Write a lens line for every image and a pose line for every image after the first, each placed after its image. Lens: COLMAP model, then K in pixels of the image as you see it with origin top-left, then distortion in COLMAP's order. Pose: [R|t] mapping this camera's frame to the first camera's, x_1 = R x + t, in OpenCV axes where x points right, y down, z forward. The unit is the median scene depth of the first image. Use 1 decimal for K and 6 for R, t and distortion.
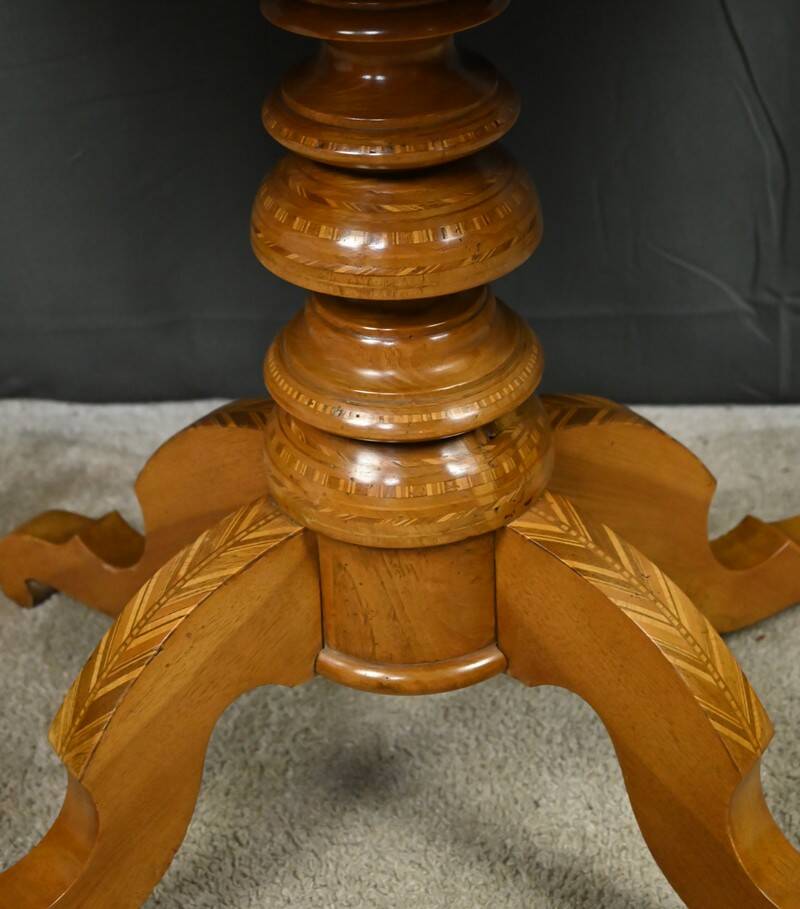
lens RADIAL K [[1603.7, 0, 373.2], [0, 1603.7, 263.6], [0, 0, 1]] dist [0.013297, 0.000000]
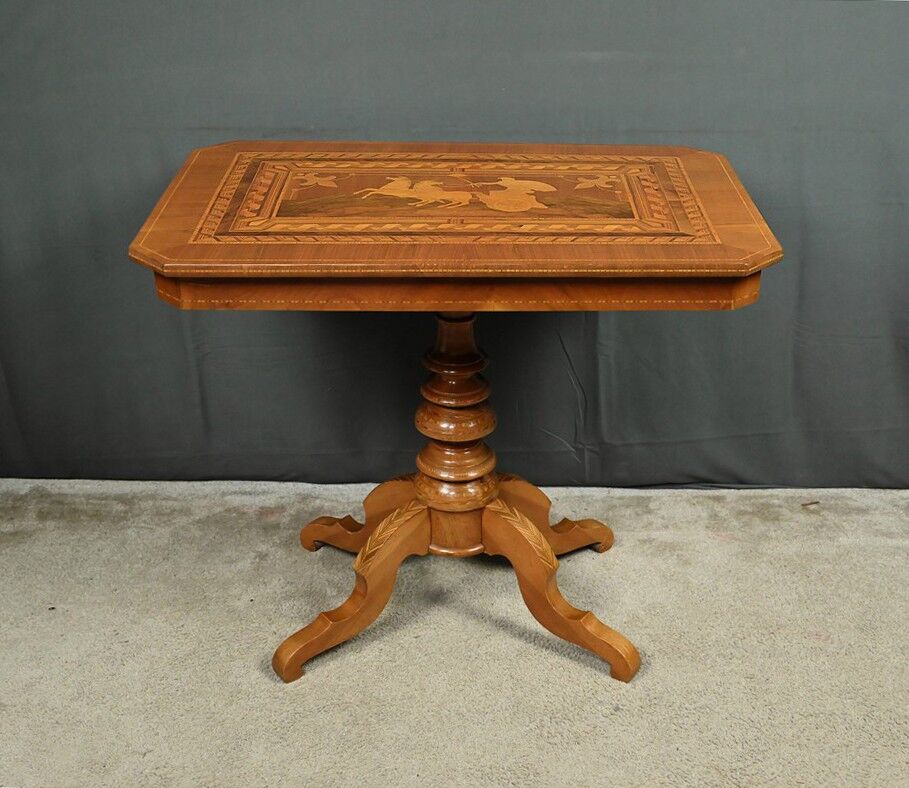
lens RADIAL K [[1261.8, 0, 450.5], [0, 1261.8, 396.3], [0, 0, 1]] dist [-0.003018, 0.000000]
pose [[0.997817, 0.018714, 0.063334, -0.169018], [-0.017127, 0.999528, -0.025515, -0.006809], [-0.063781, 0.024375, 0.997666, -1.721908]]
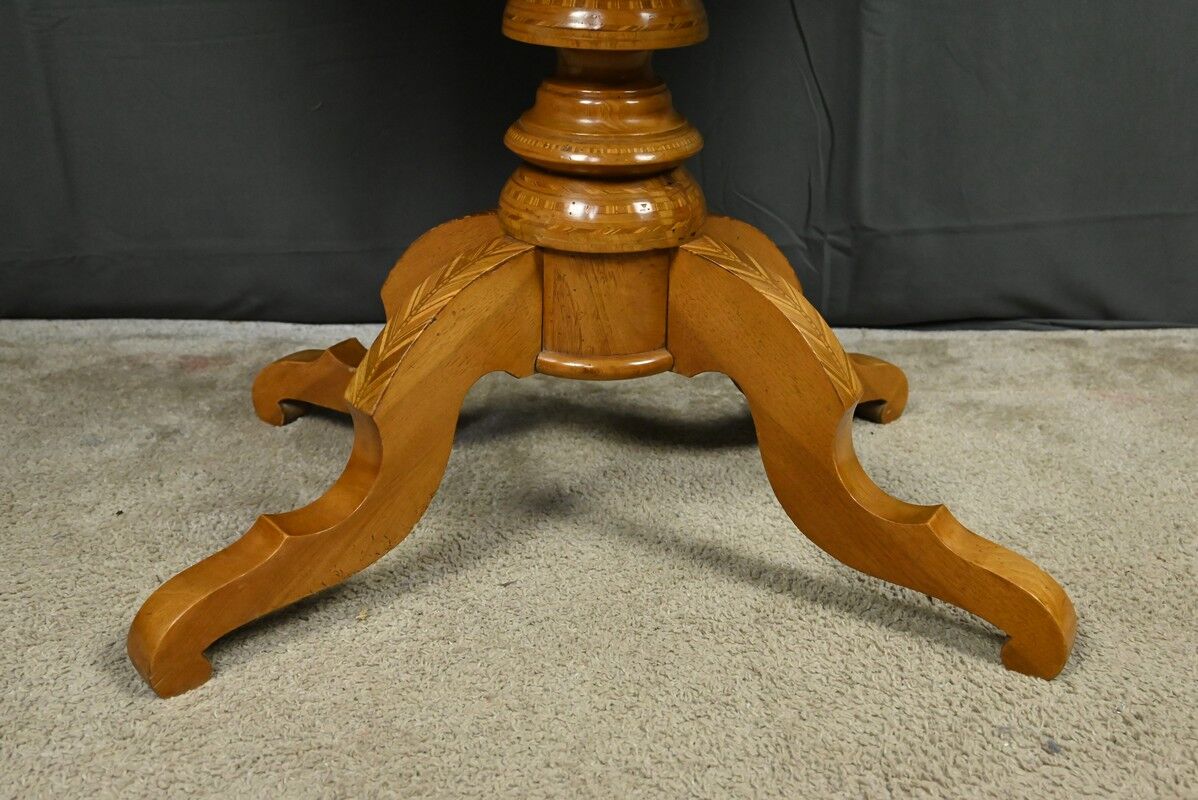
lens RADIAL K [[1252.5, 0, 589.2], [0, 1252.5, 404.2], [0, 0, 1]] dist [-0.005156, 0.000000]
pose [[0.992300, 0.015225, 0.122917, -0.125602], [-0.008258, 0.998340, -0.056992, 0.355933], [-0.123580, 0.055538, 0.990779, -0.072730]]
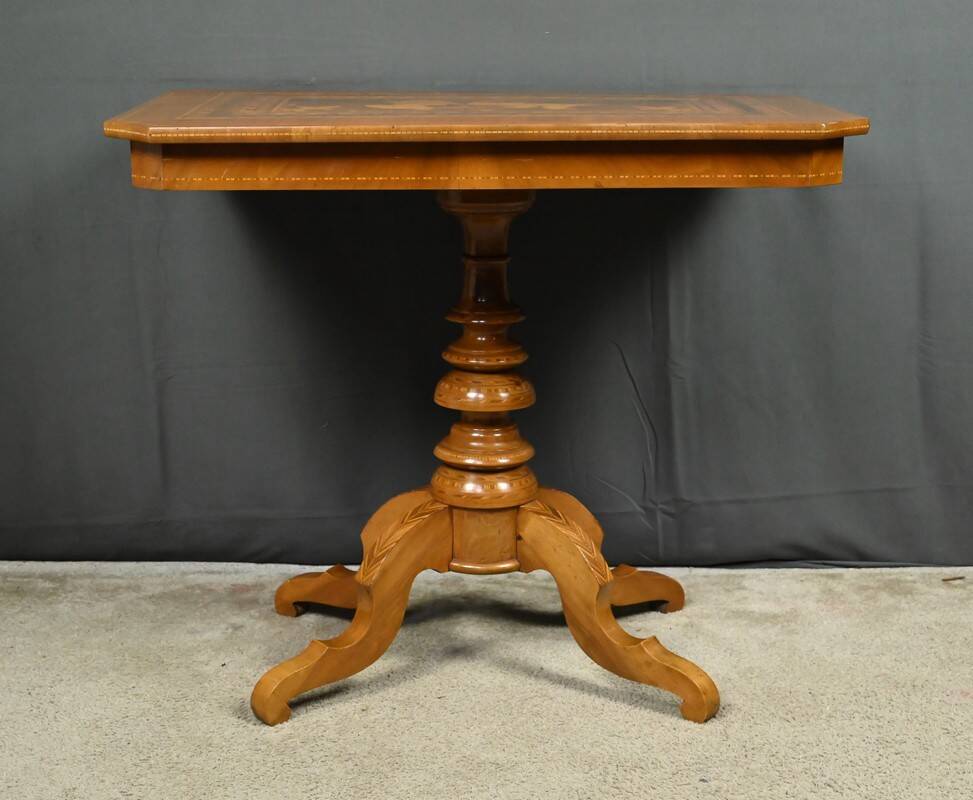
lens RADIAL K [[1820.7, 0, 487.6], [0, 1820.7, 404.0], [0, 0, 1]] dist [-0.017020, 0.000000]
pose [[0.997222, 0.029555, 0.068368, -0.202438], [-0.013159, 0.973373, -0.228848, 0.675803], [-0.073311, 0.227312, 0.971058, -2.023426]]
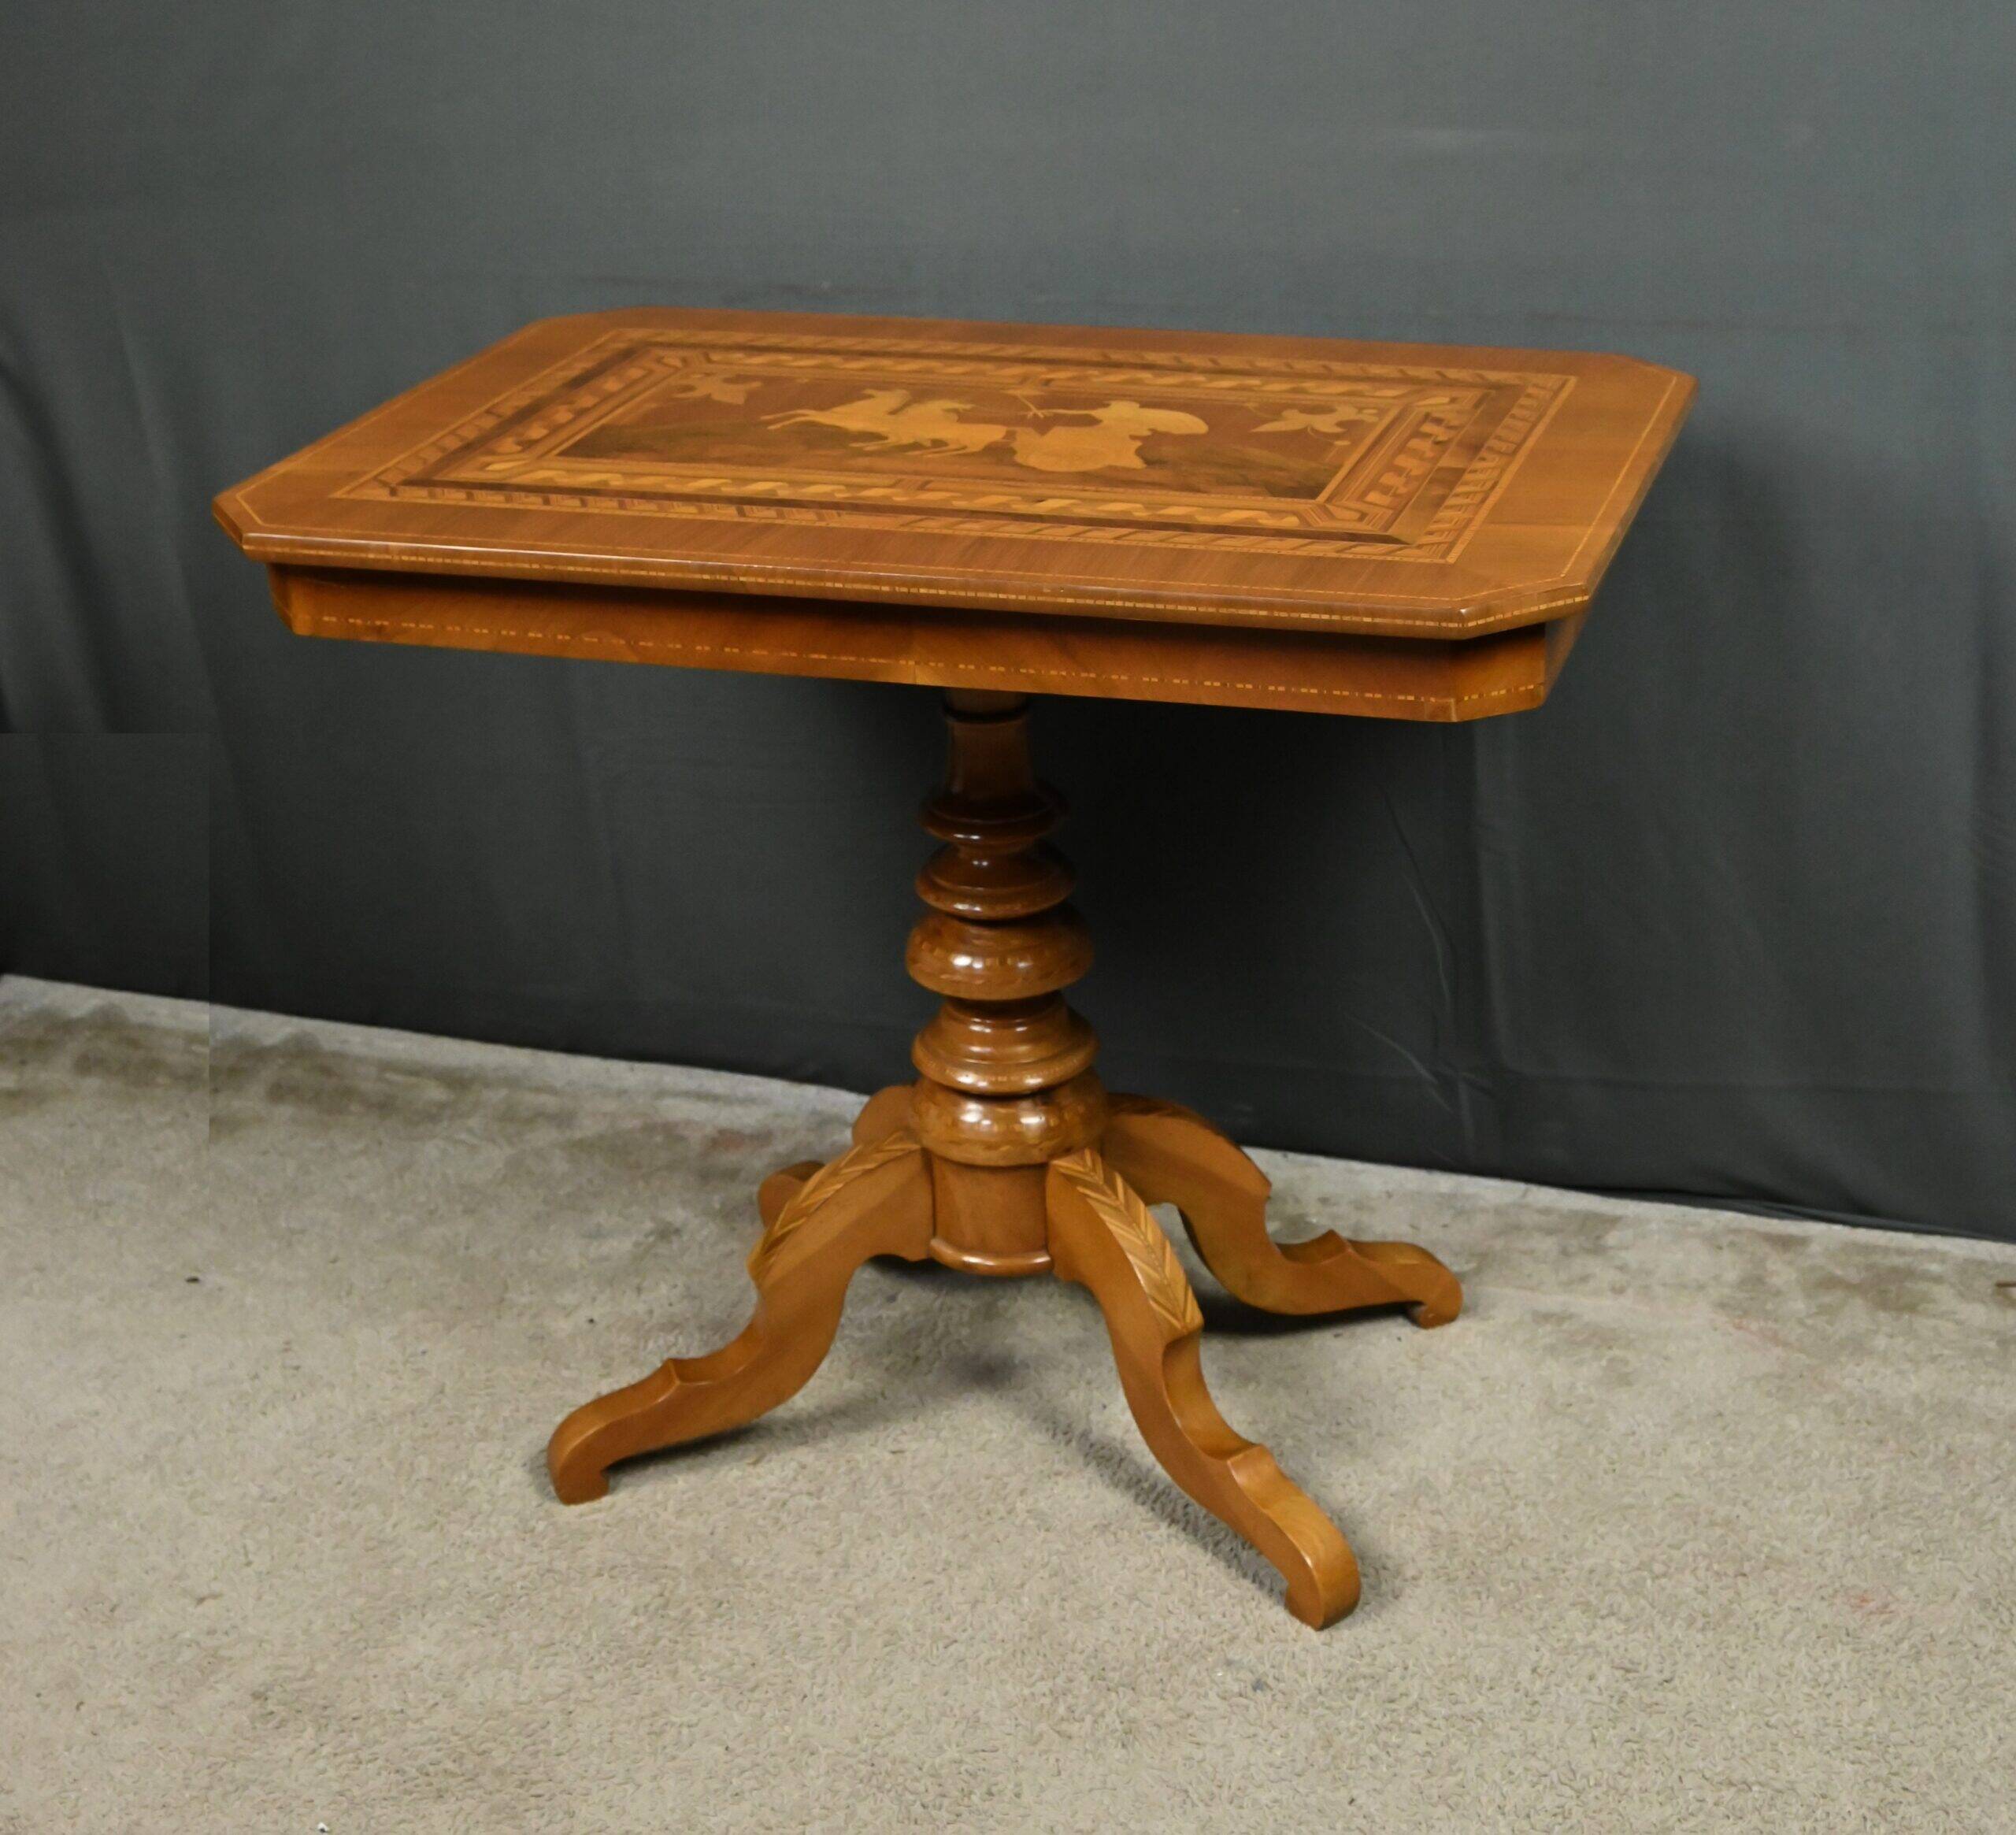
lens RADIAL K [[2987.9, 0, 1023.8], [0, 2987.9, 739.5], [0, 0, 1]] dist [-0.001025, 0.000000]
pose [[0.966023, 0.100635, -0.238057, 0.669574], [-0.124506, 0.988360, -0.087426, 0.018622], [0.226488, 0.114096, 0.967308, -1.722154]]
